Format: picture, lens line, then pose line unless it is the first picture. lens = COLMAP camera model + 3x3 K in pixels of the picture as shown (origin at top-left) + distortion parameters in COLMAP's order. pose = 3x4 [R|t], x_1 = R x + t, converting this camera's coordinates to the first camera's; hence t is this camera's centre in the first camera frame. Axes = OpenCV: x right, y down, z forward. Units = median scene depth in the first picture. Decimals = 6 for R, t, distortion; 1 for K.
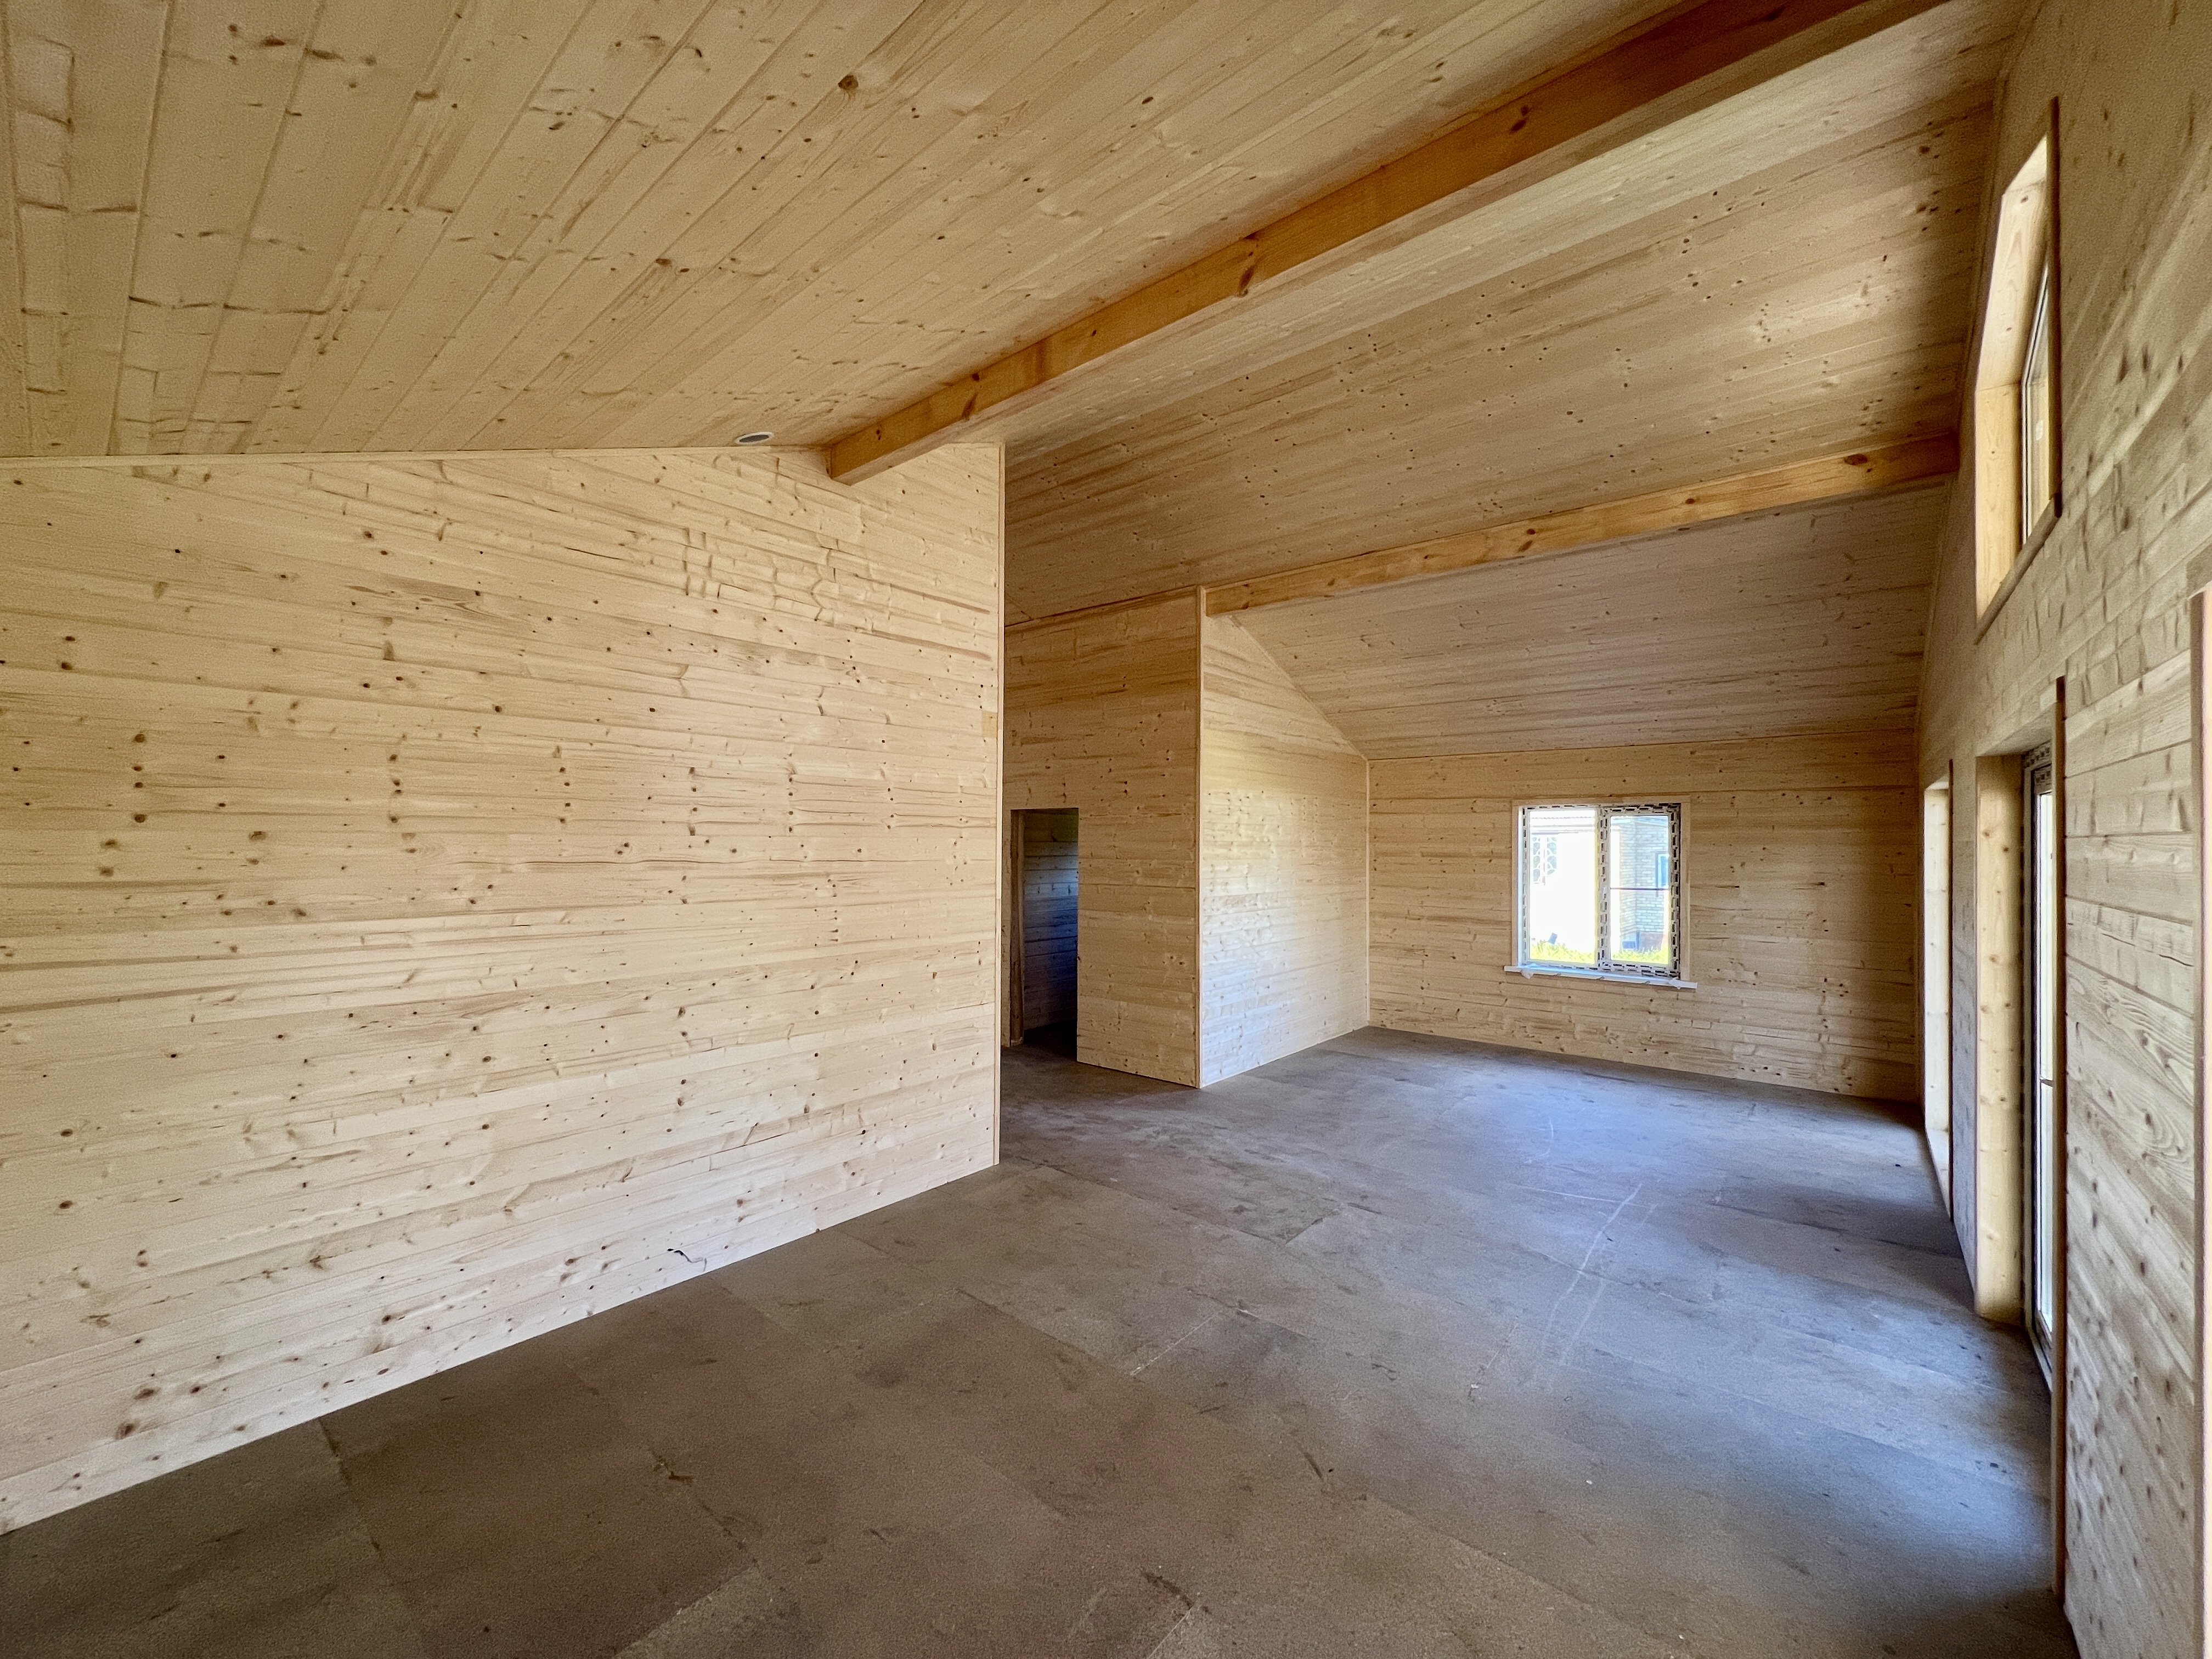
lens RADIAL K [[878.3, 0, 1104.9], [0, 878.3, 837.0], [0, 0, 1]] dist [-0.002477, 0.000181]
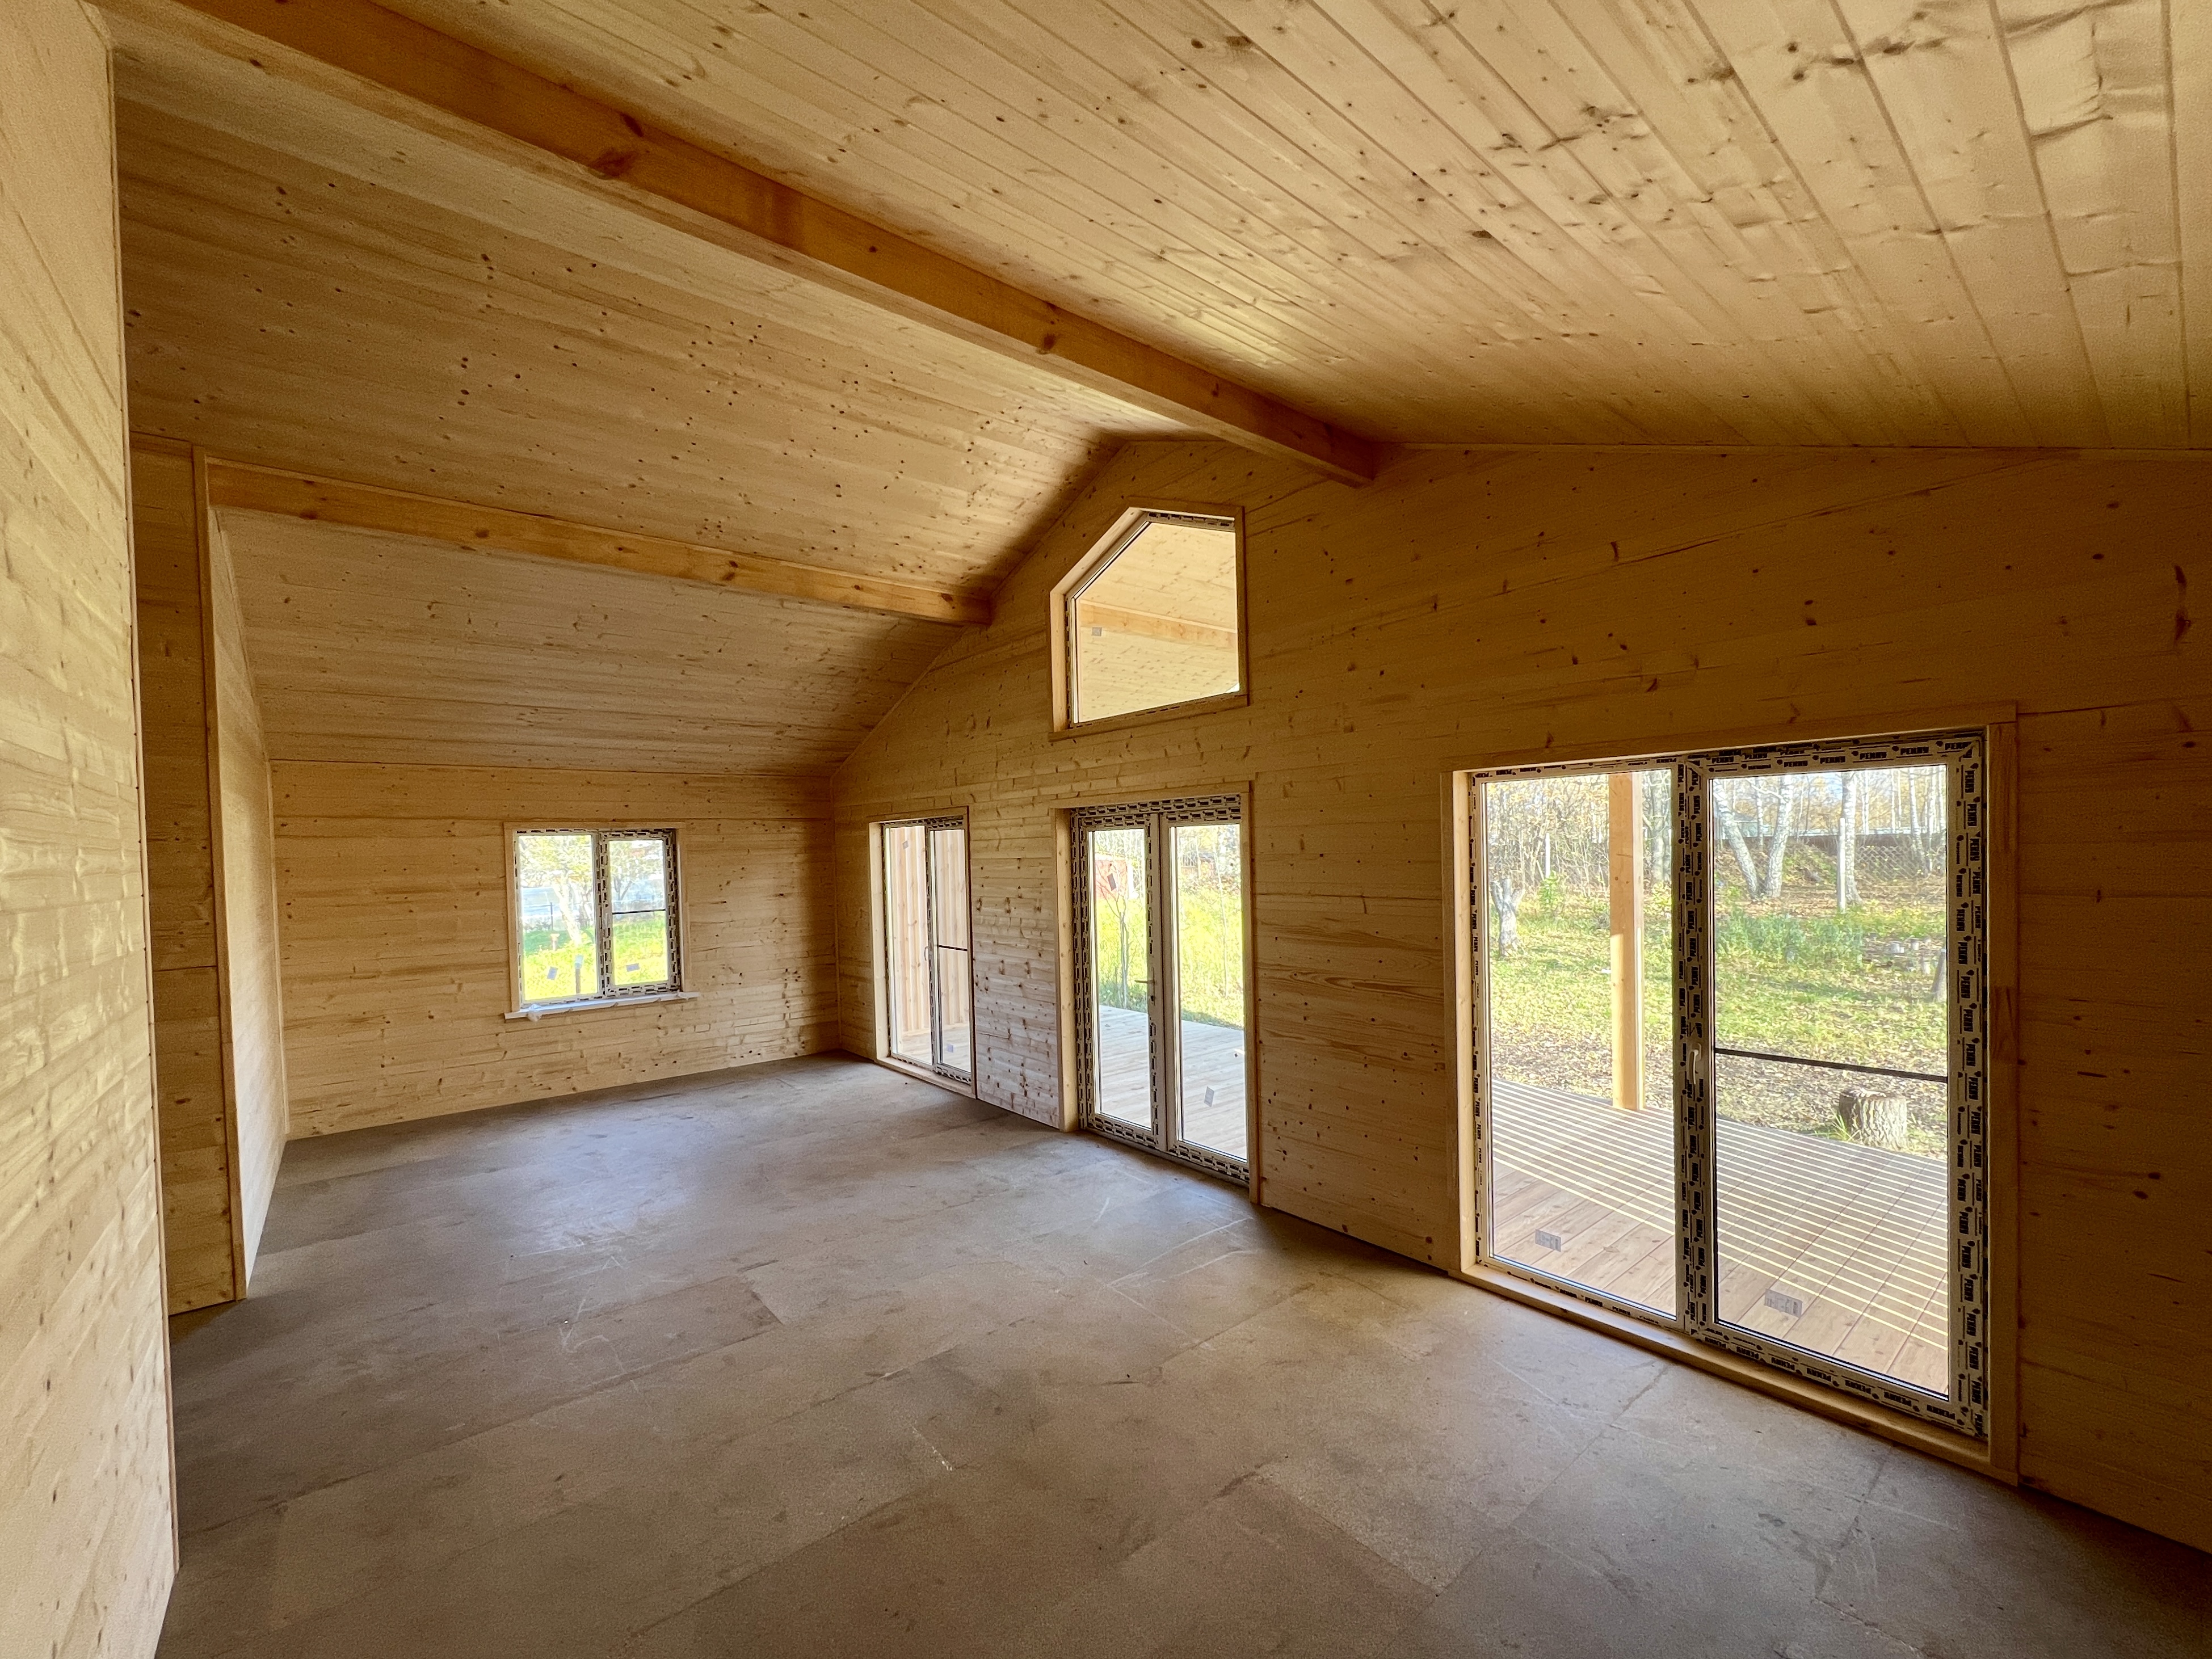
lens RADIAL K [[914.3, 0, 1098.1], [0, 914.3, 867.8], [0, 0, 1]] dist [-0.002776, -0.000017]
pose [[0.186146, -0.030475, 0.982049, -0.460594], [0.020471, 0.999422, 0.027134, -0.014028], [-0.982309, 0.015053, 0.186662, 0.367003]]
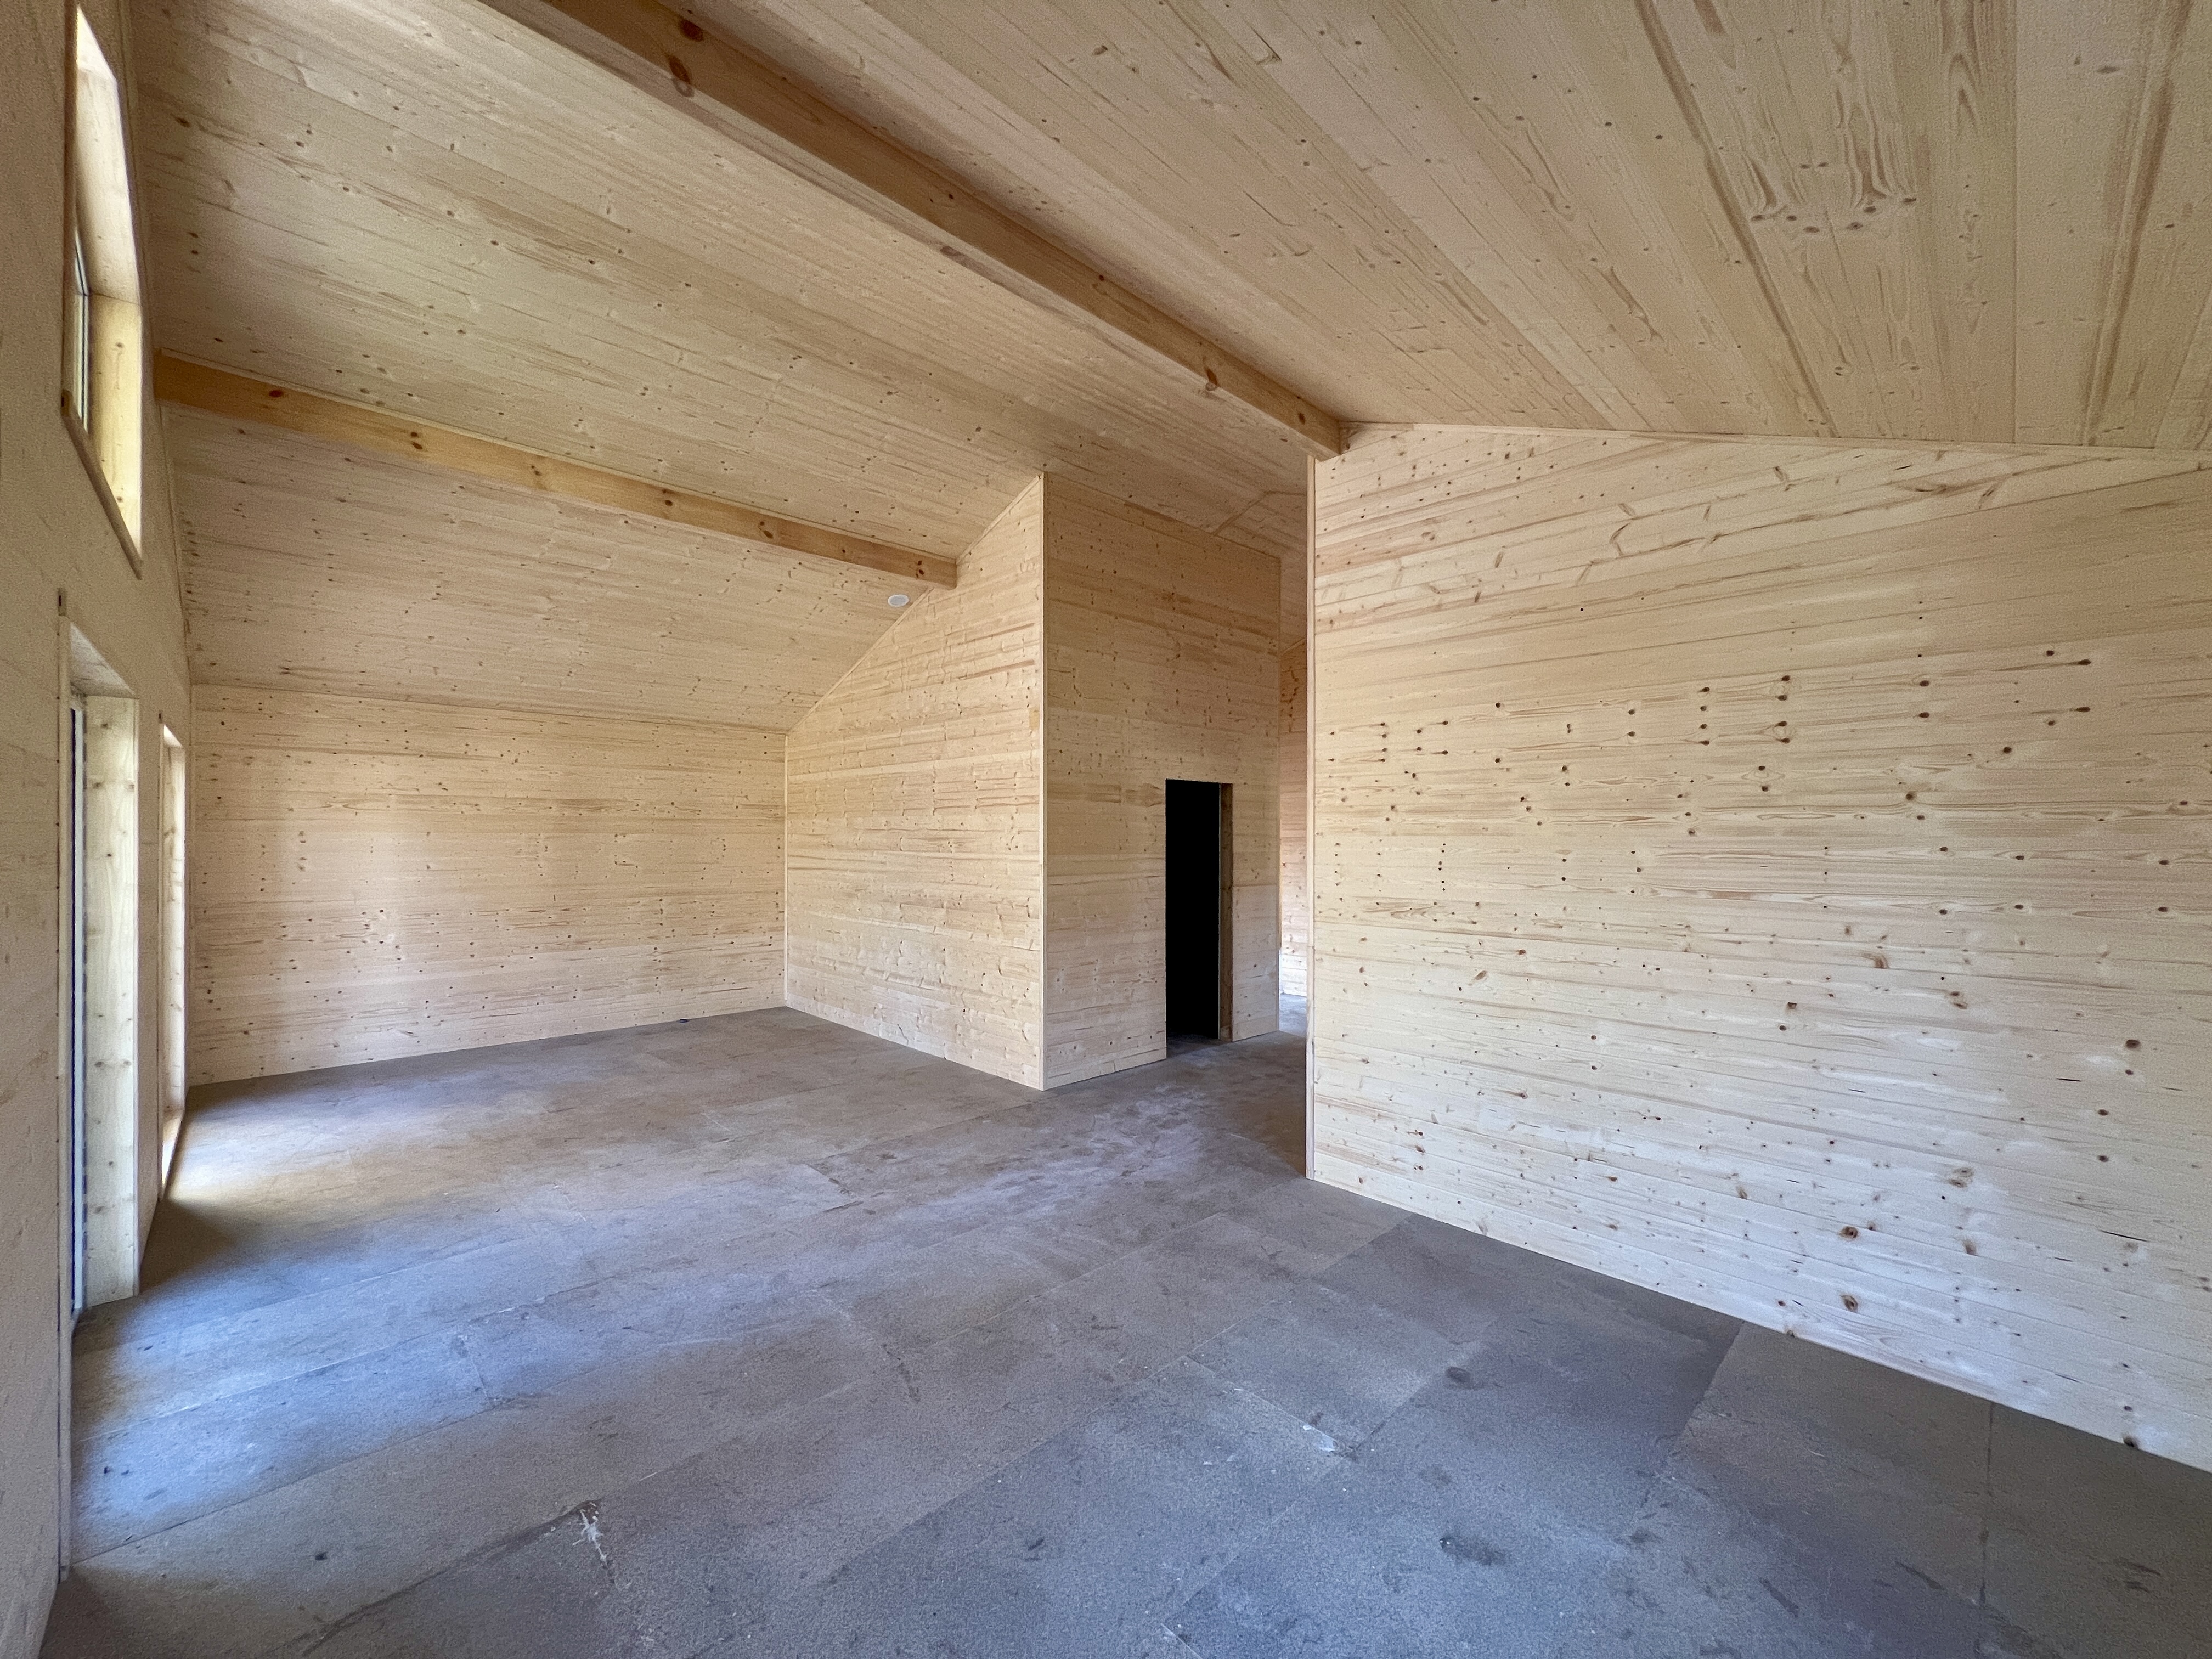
lens RADIAL K [[878.3, 0, 1104.9], [0, 878.3, 837.0], [0, 0, 1]] dist [-0.002477, 0.000181]
pose [[-0.101149, -0.004366, -0.994862, 0.938972], [0.001920, 0.999988, -0.004584, 0.035952], [0.994869, -0.002374, -0.101140, 1.089399]]
